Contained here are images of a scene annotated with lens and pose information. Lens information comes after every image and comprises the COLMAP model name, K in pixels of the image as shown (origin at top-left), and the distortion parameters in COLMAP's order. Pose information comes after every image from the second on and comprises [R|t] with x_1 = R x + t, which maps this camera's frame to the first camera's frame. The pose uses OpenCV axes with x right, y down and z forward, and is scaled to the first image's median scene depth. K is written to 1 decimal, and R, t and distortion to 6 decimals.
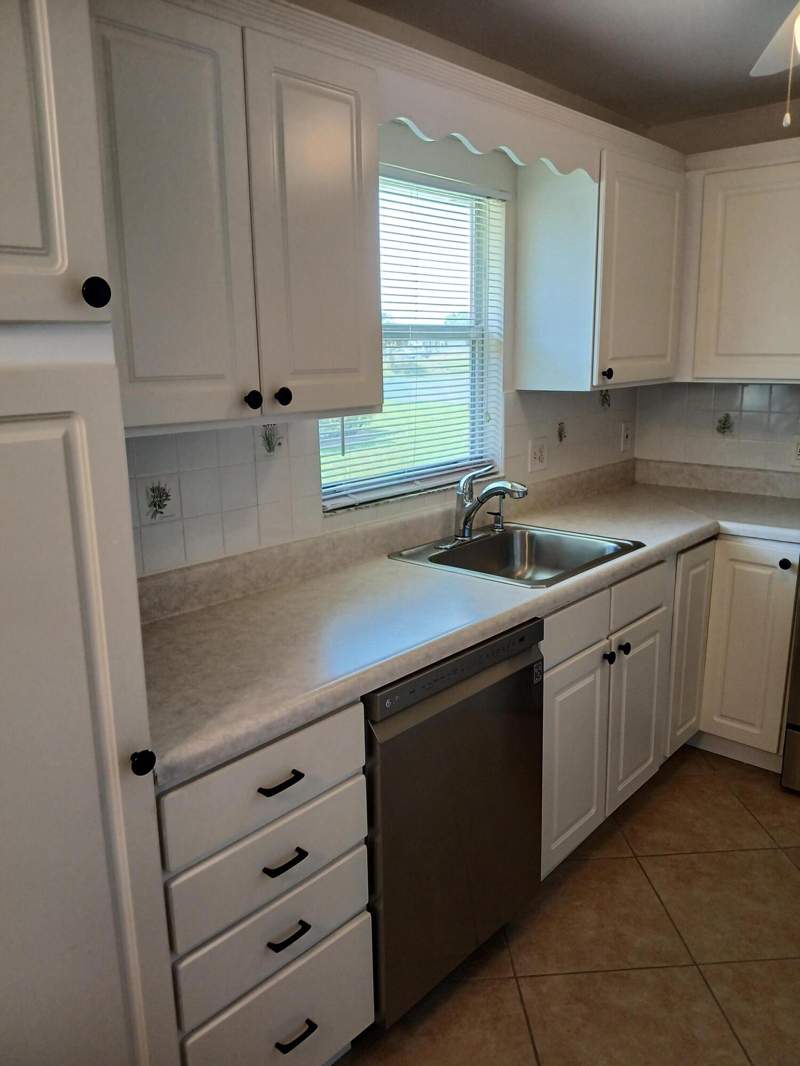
lens RADIAL K [[813.1, 0, 400.0], [0, 813.1, 533.0], [0, 0, 1]] dist [0.092716, -0.204529]
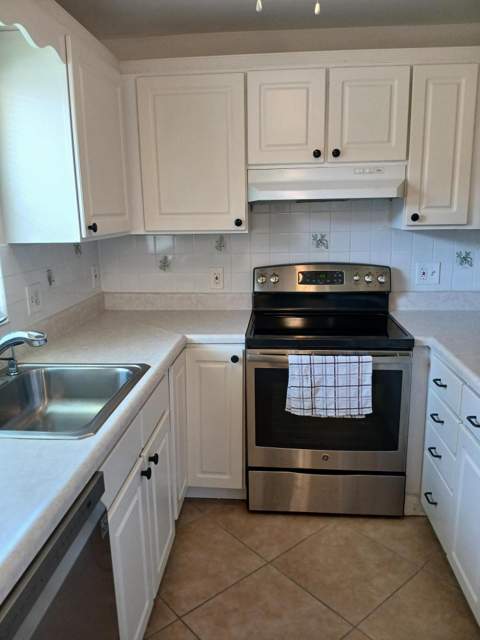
lens RADIAL K [[488.2, 0, 240.0], [0, 488.2, 320.0], [0, 0, 1]] dist [0.092716, -0.204529]
pose [[0.800600, -0.128079, 0.585351, -0.012575], [0.136596, 0.990178, 0.029832, -0.052259], [-0.583422, 0.056073, 0.810231, 0.294302]]
